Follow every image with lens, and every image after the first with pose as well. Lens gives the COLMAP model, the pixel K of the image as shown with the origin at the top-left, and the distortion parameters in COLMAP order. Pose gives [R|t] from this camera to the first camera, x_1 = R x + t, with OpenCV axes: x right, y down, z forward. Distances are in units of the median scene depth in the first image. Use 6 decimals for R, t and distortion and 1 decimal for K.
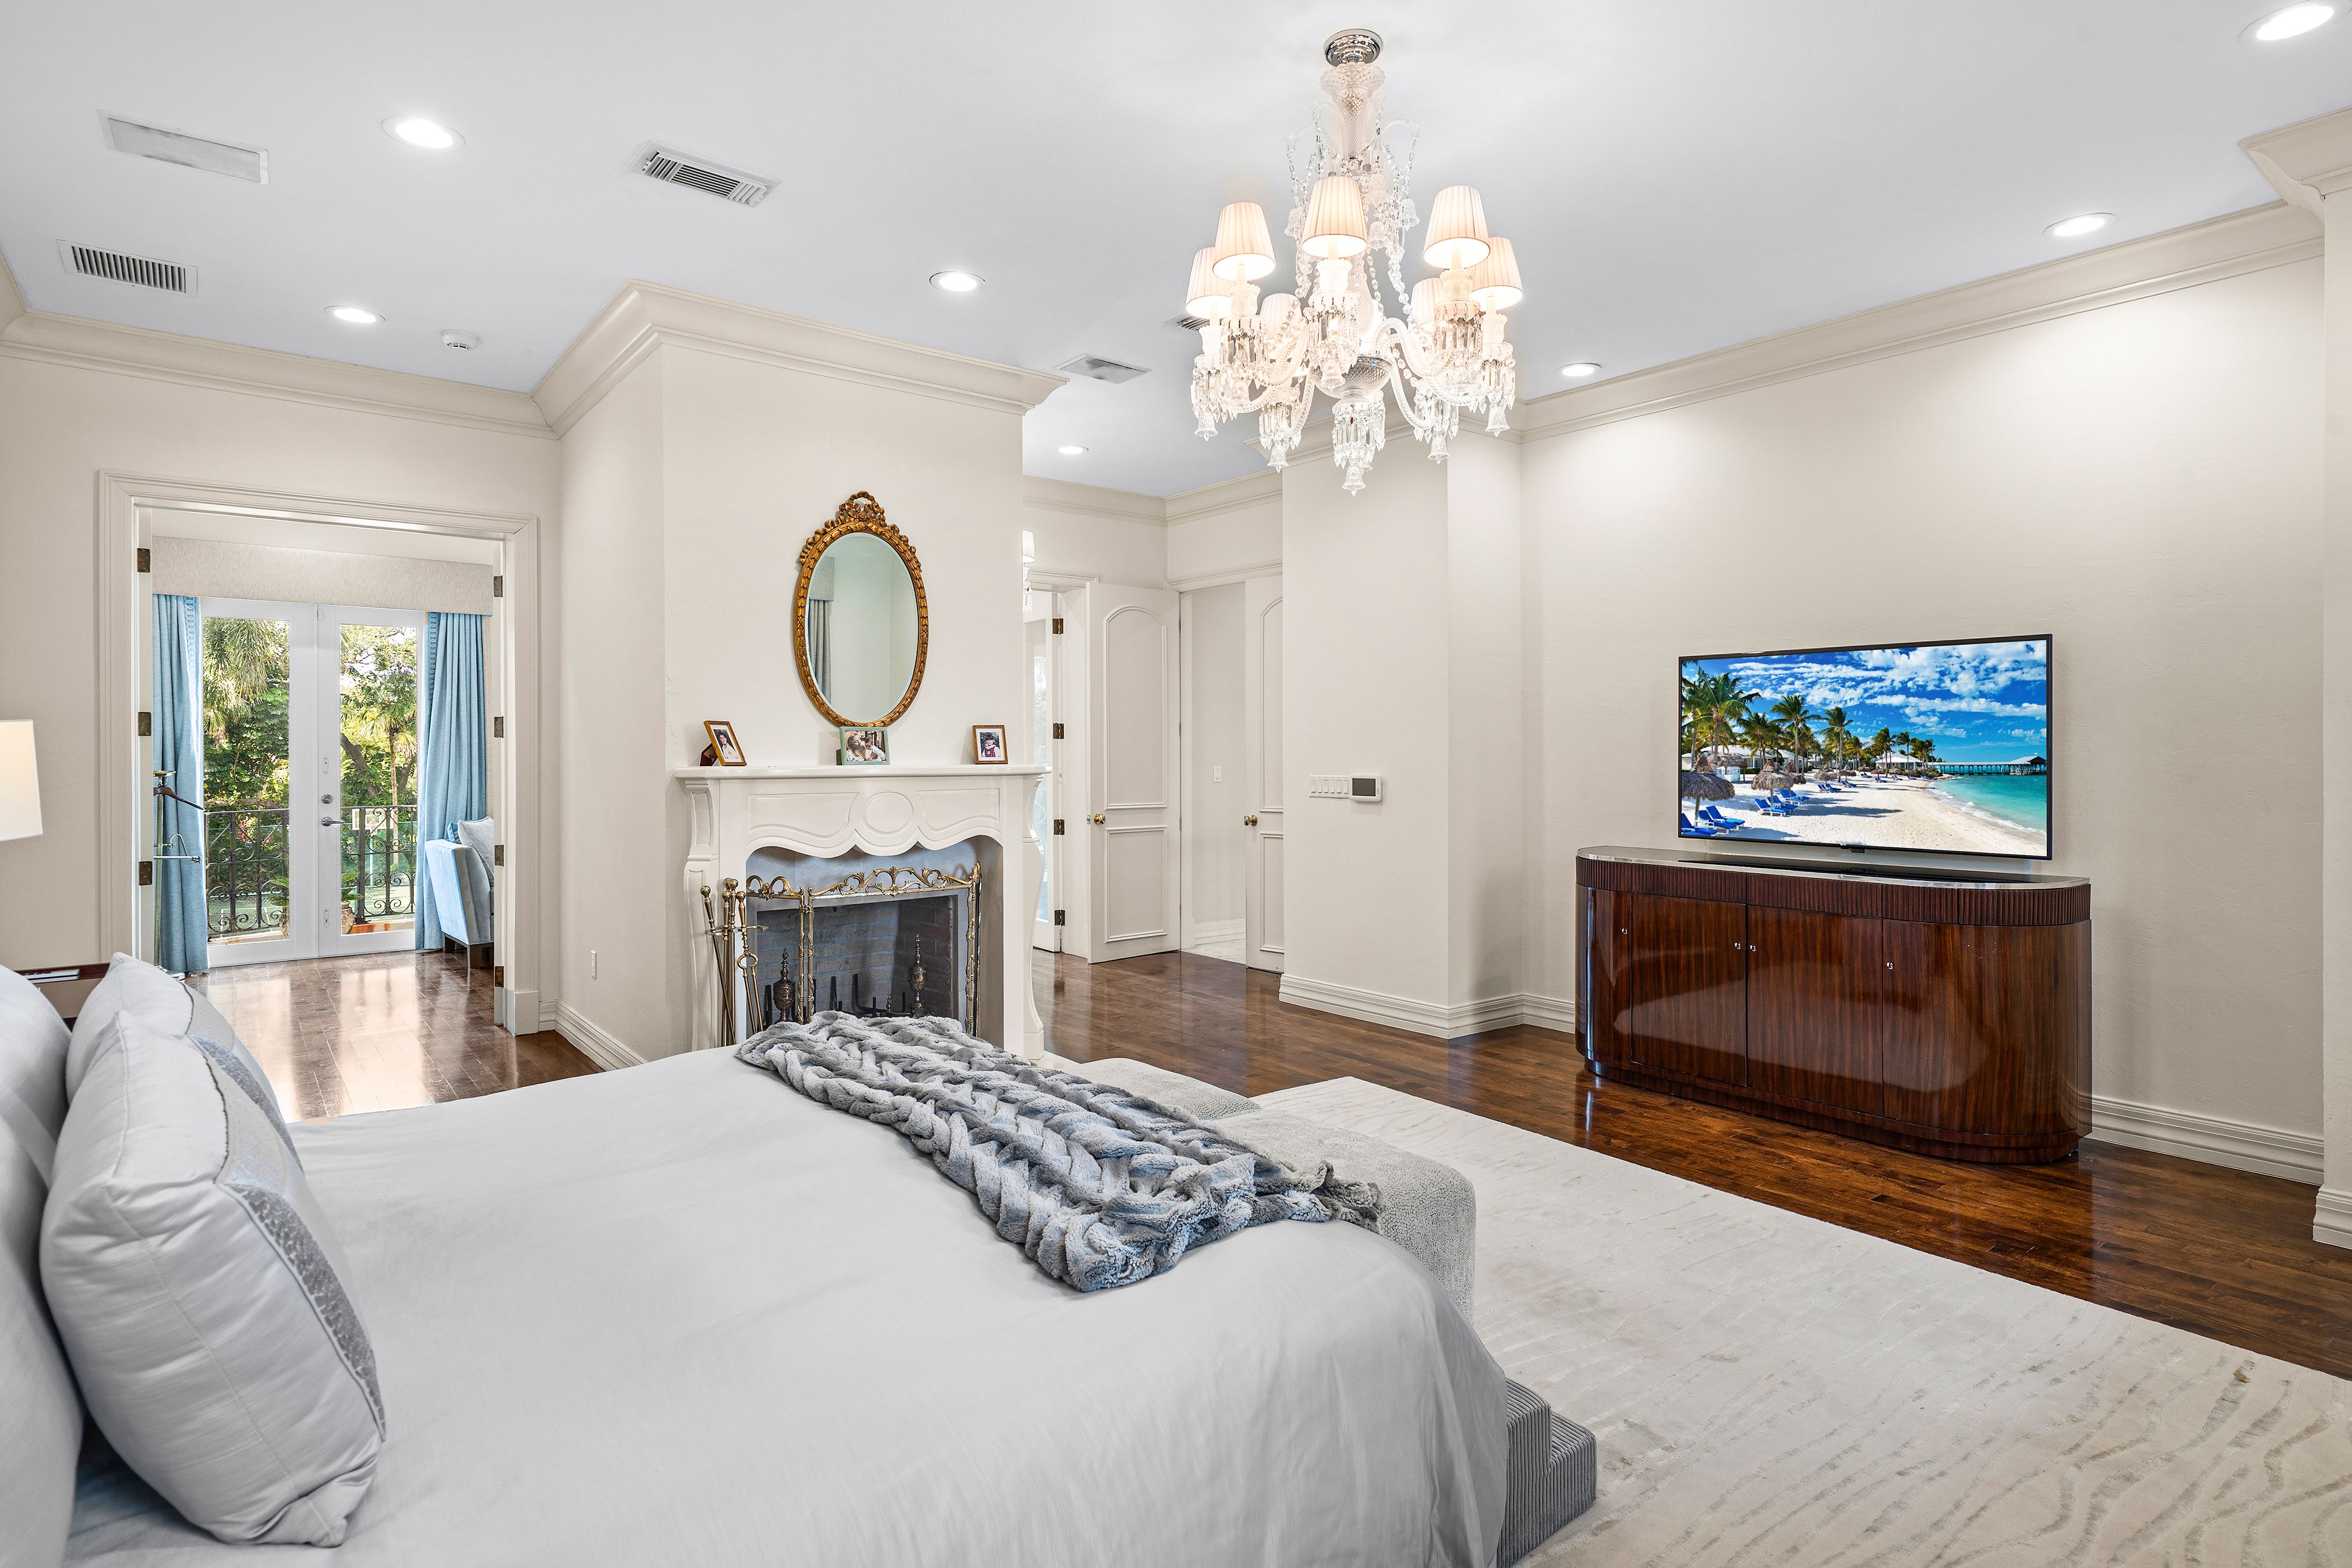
lens RADIAL K [[1222.0, 0, 1189.5], [0, 1222.0, 763.0], [0, 0, 1]] dist [-0.013799, 0.000480]
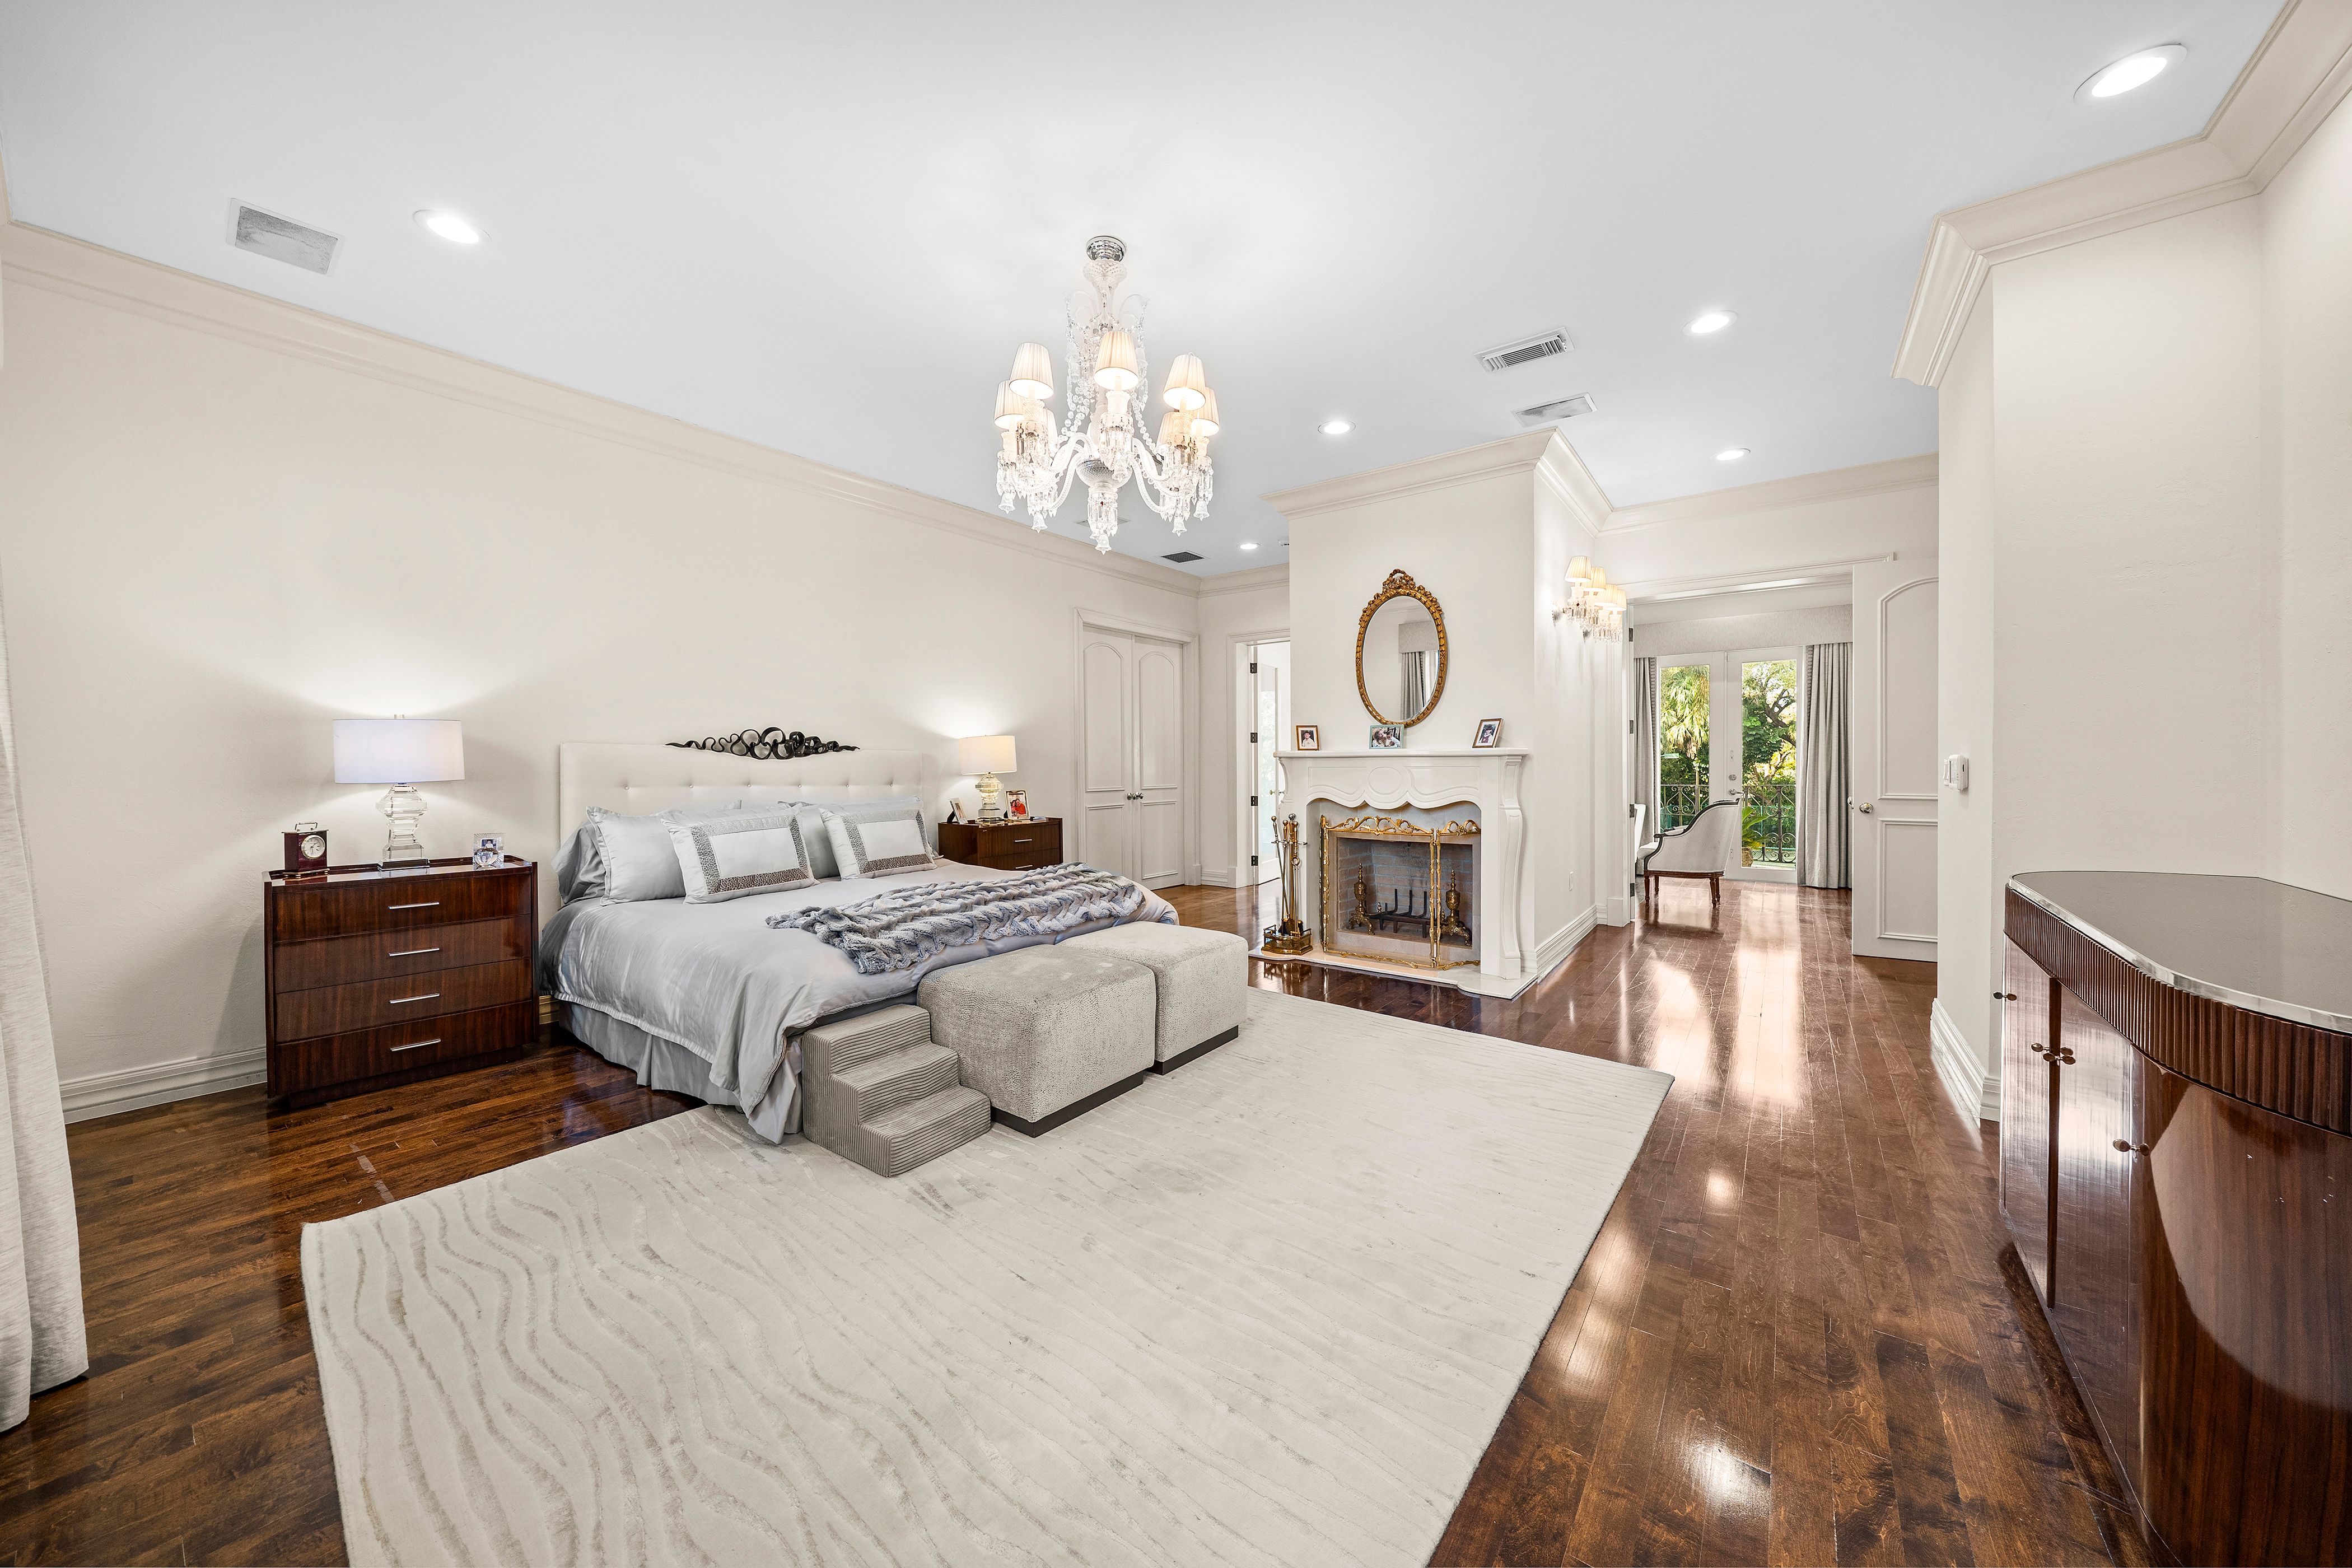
lens RADIAL K [[819.4, 0, 1176.0], [0, 819.4, 784.0], [0, 0, 1]] dist [-0.015582, 0.004176]
pose [[0.246720, 0.024780, -0.968770, 0.643965], [-0.003274, 0.999689, 0.024737, 0.019194], [0.969081, -0.002931, 0.246725, 0.481113]]
